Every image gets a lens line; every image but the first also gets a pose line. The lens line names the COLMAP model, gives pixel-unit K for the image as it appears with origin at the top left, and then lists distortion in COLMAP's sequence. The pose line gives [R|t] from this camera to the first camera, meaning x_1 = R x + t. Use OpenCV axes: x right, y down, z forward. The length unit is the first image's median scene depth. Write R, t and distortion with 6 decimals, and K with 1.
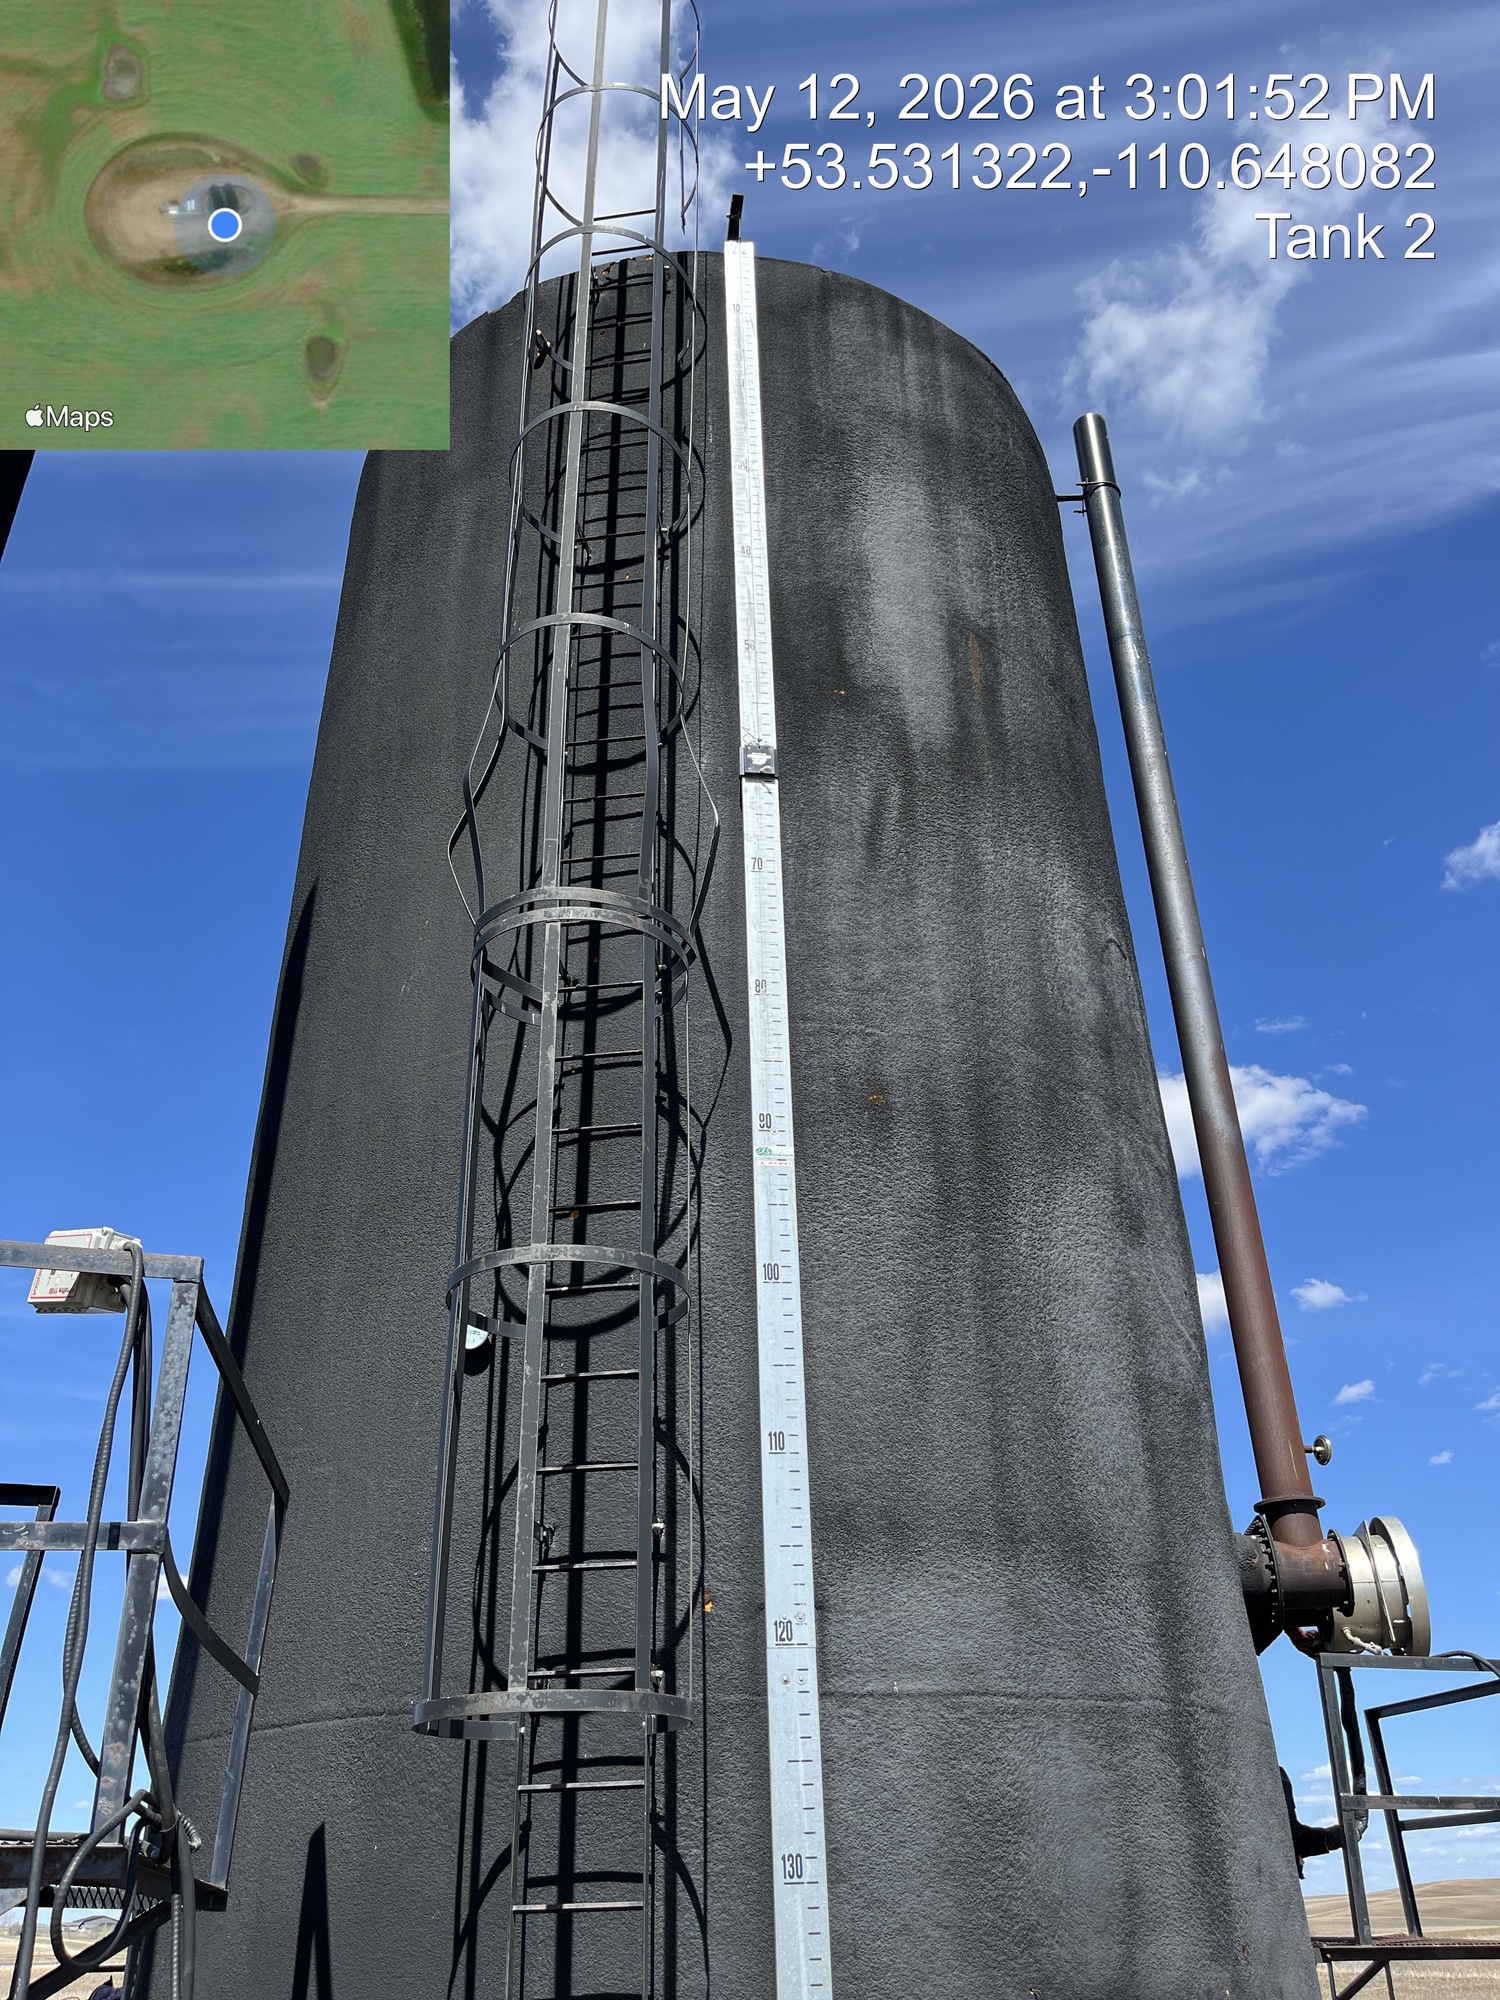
lens RADIAL K [[1508.2, 0, 746.9], [0, 1508.2, 1031.3], [0, 0, 1]] dist [0.051567, -0.079033]
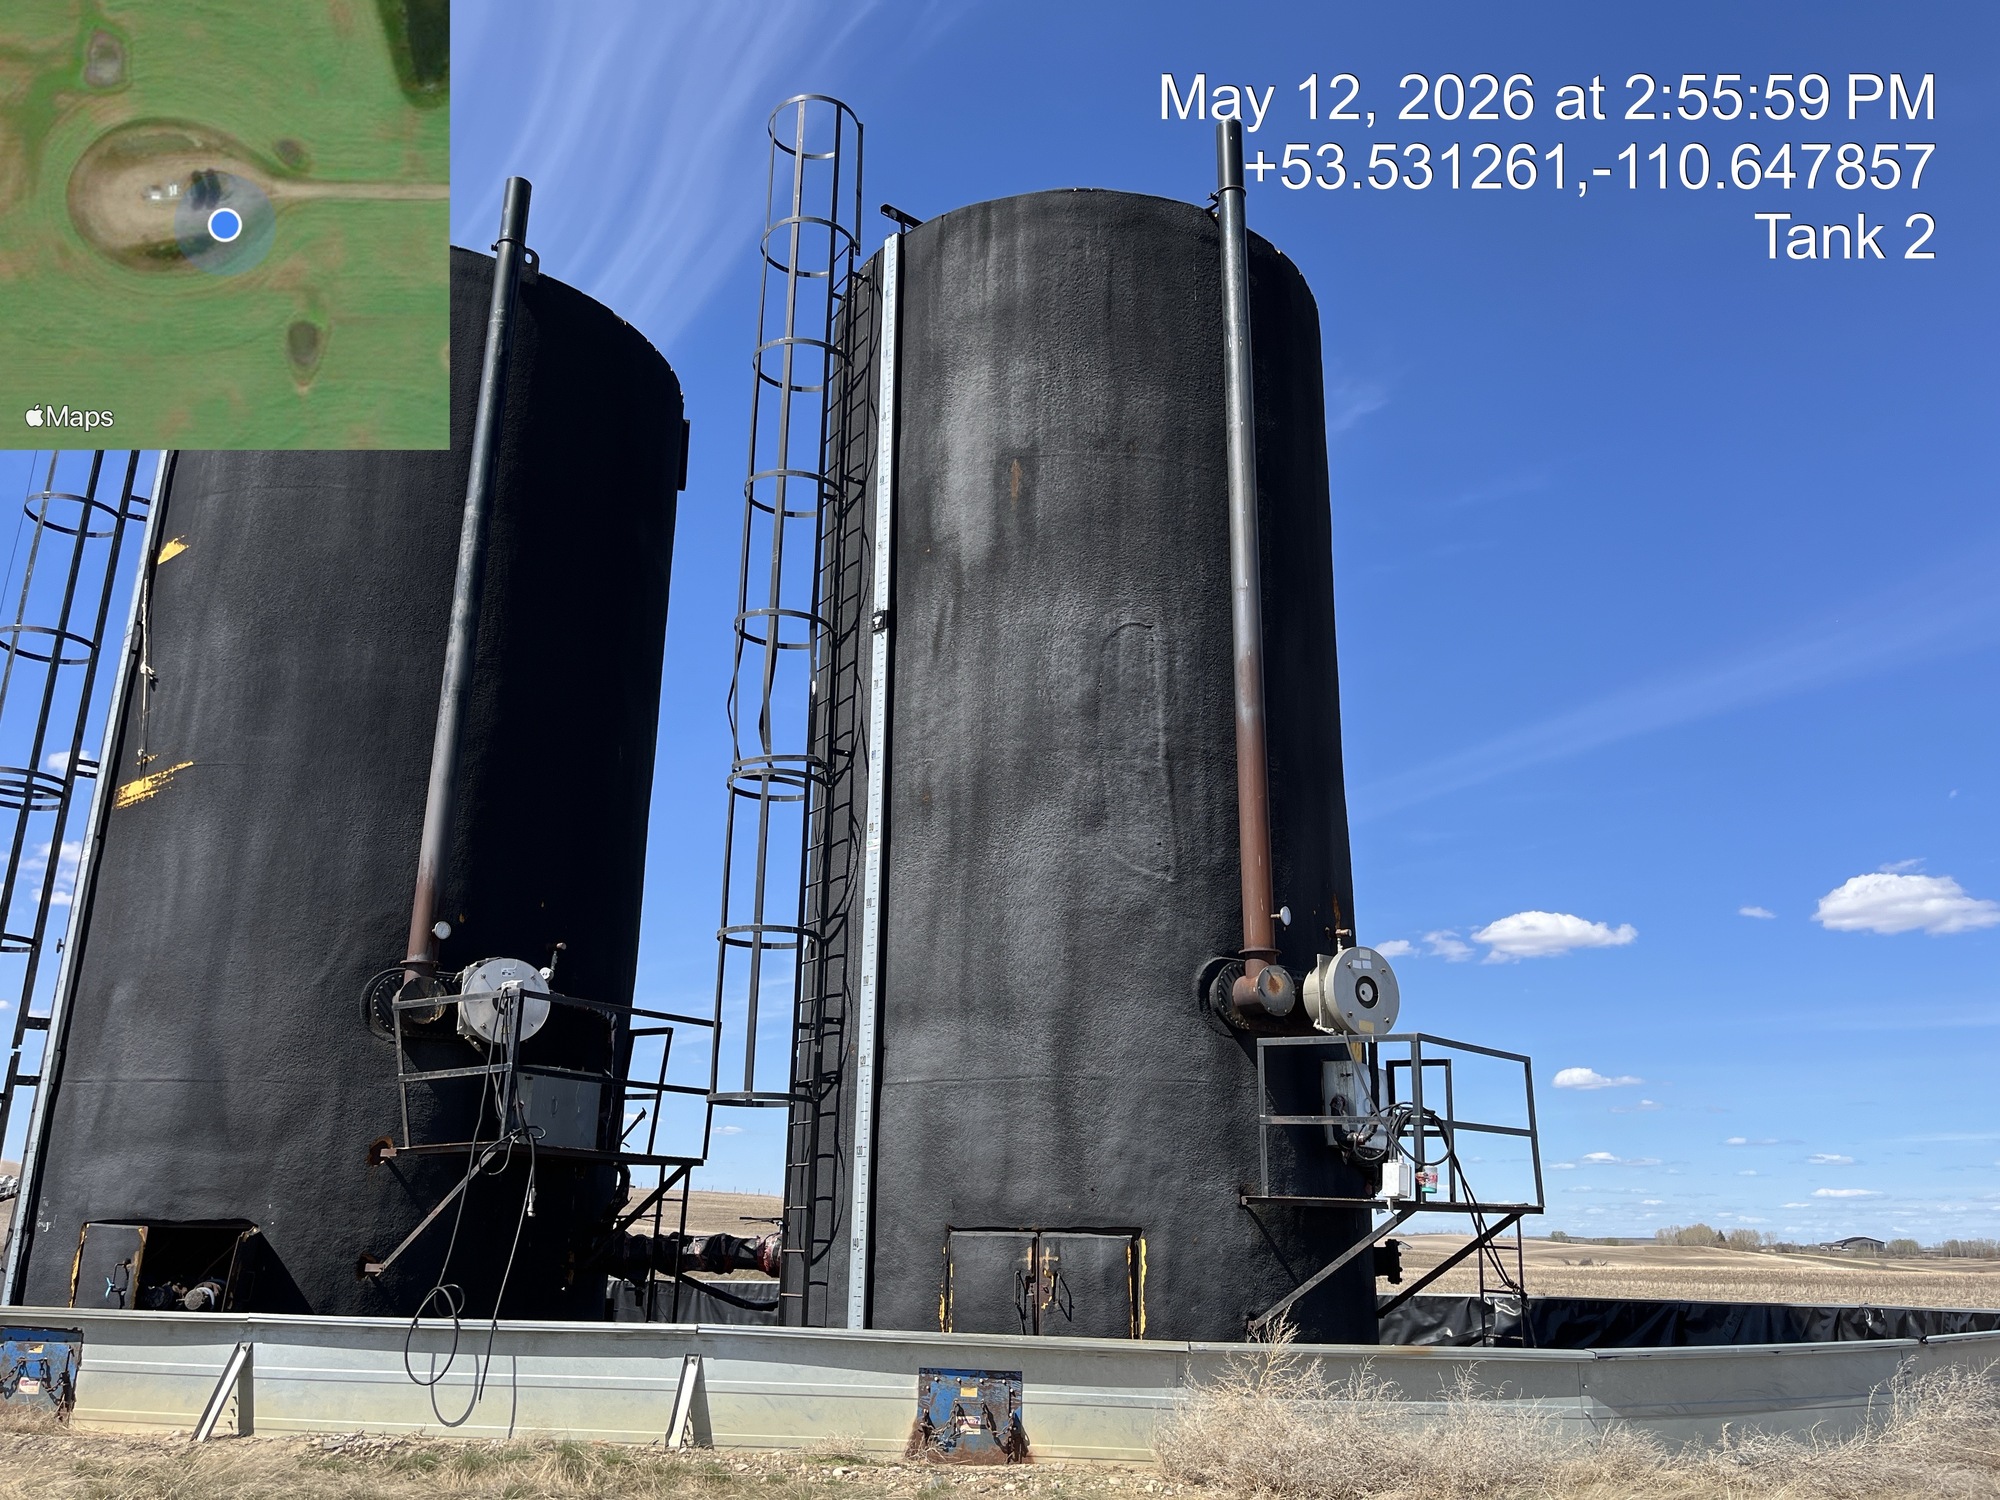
lens RADIAL K [[1508.2, 0, 1033.7], [0, 1508.2, 767.9], [0, 0, 1]] dist [0.051567, -0.079033]
pose [[0.673388, -0.187070, -0.715229, 1.518448], [0.348539, 0.933524, 0.083983, -0.103030], [0.651973, -0.305838, 0.693825, -0.244705]]
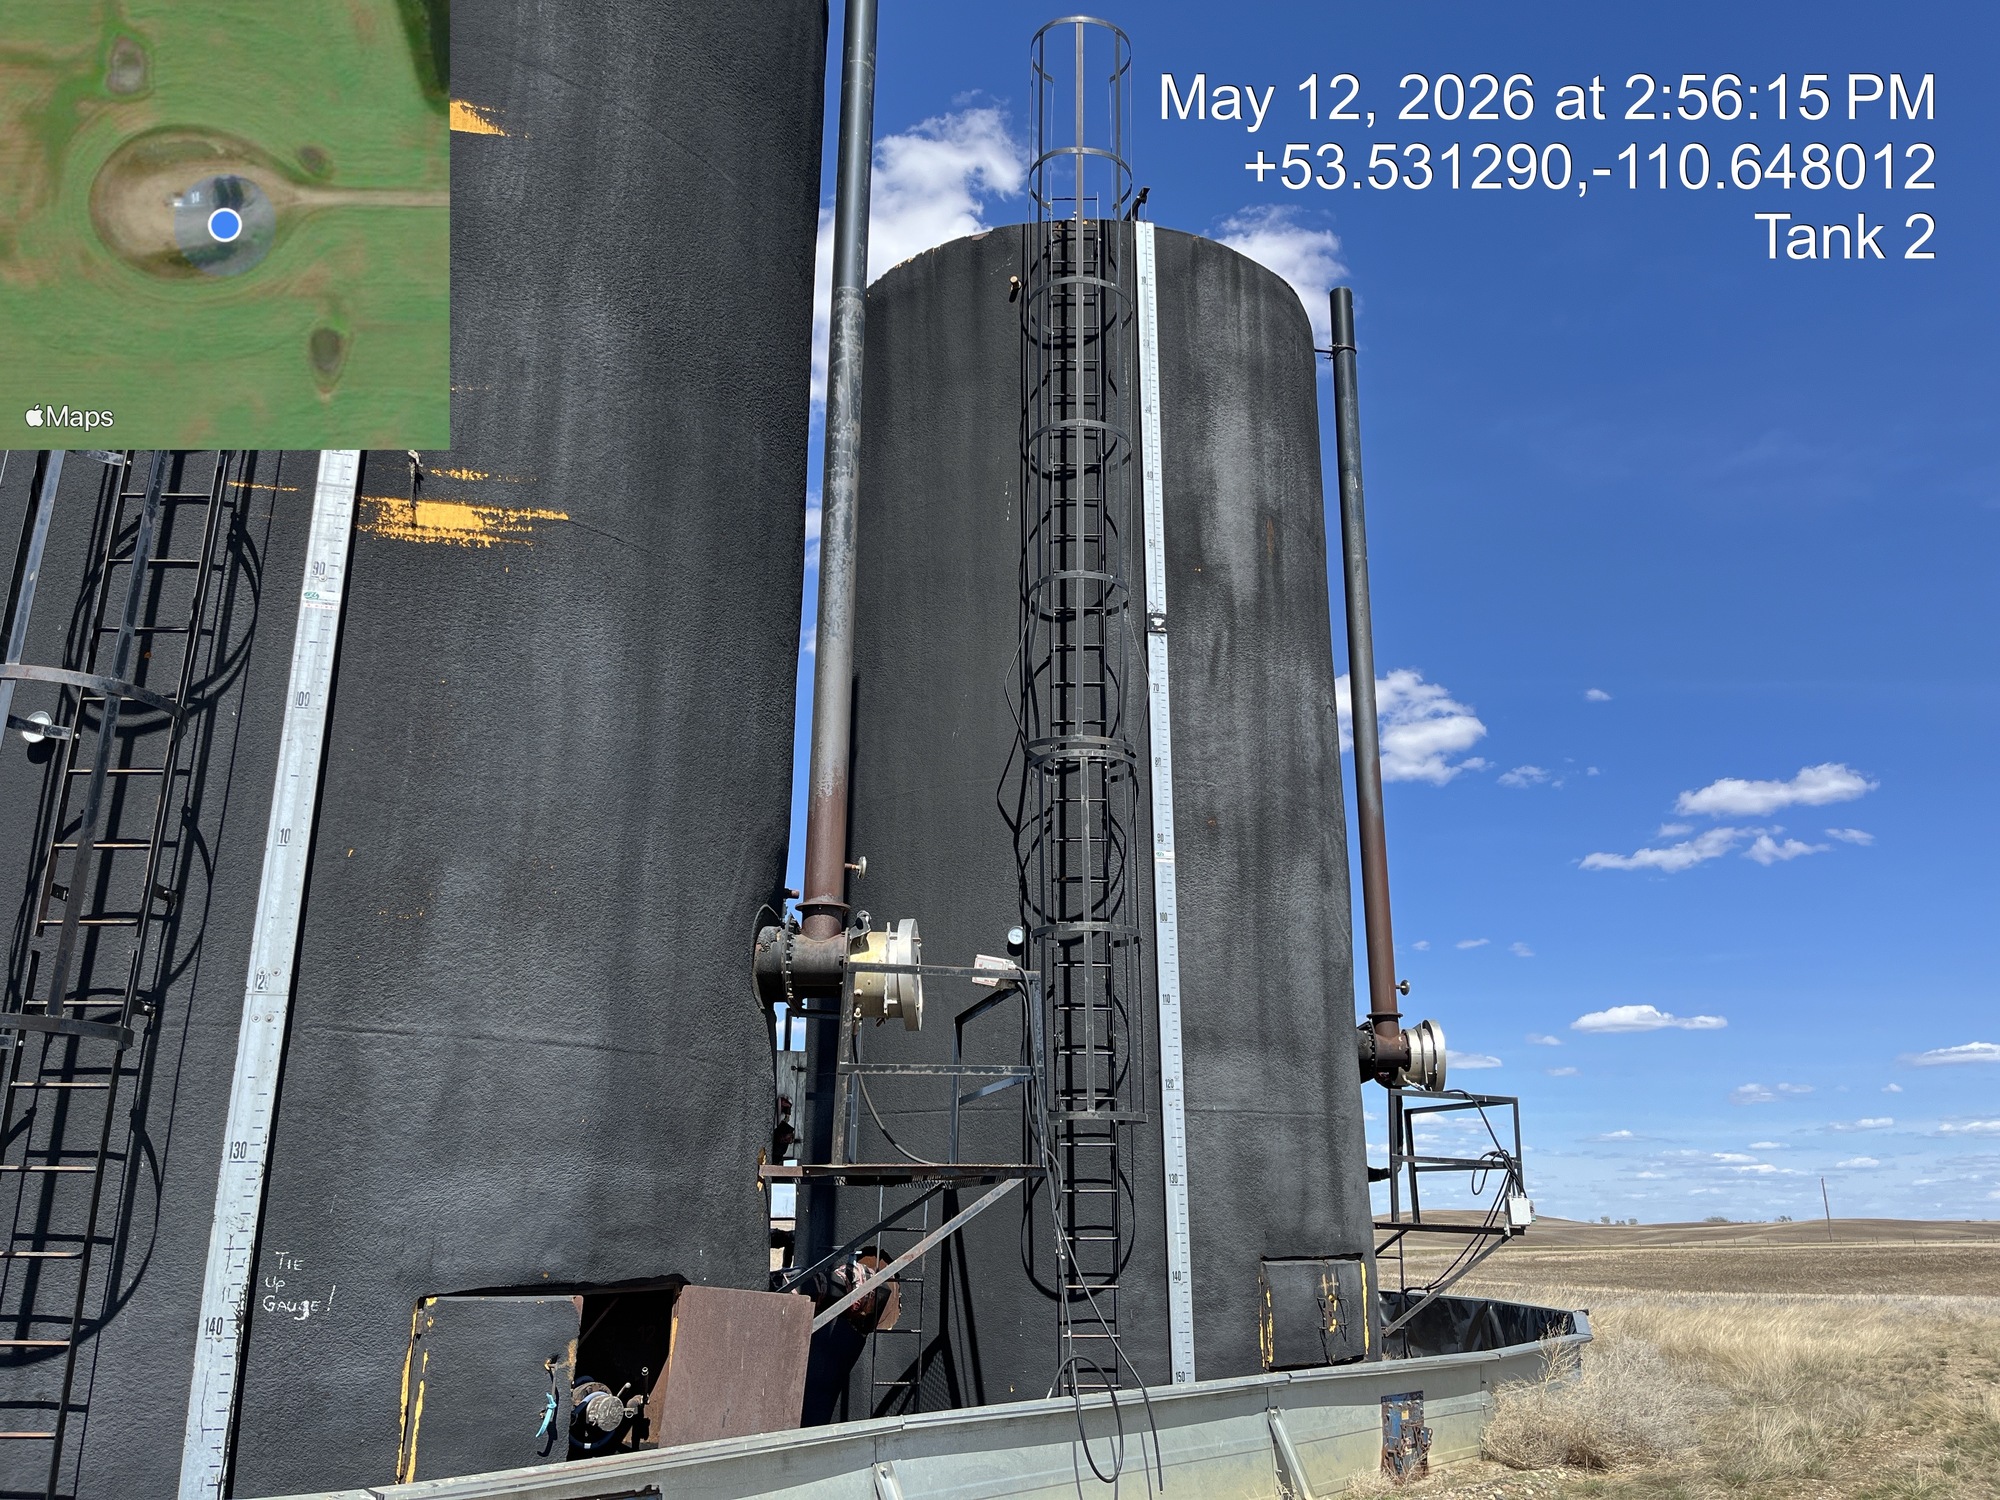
lens RADIAL K [[1508.2, 0, 1016.2], [0, 1508.2, 752.9], [0, 0, 1]] dist [0.051567, -0.079033]
pose [[0.991714, 0.056818, 0.115220, -0.376621], [-0.080940, 0.972825, 0.216932, -0.425001], [-0.099763, -0.224460, 0.969363, -0.804904]]
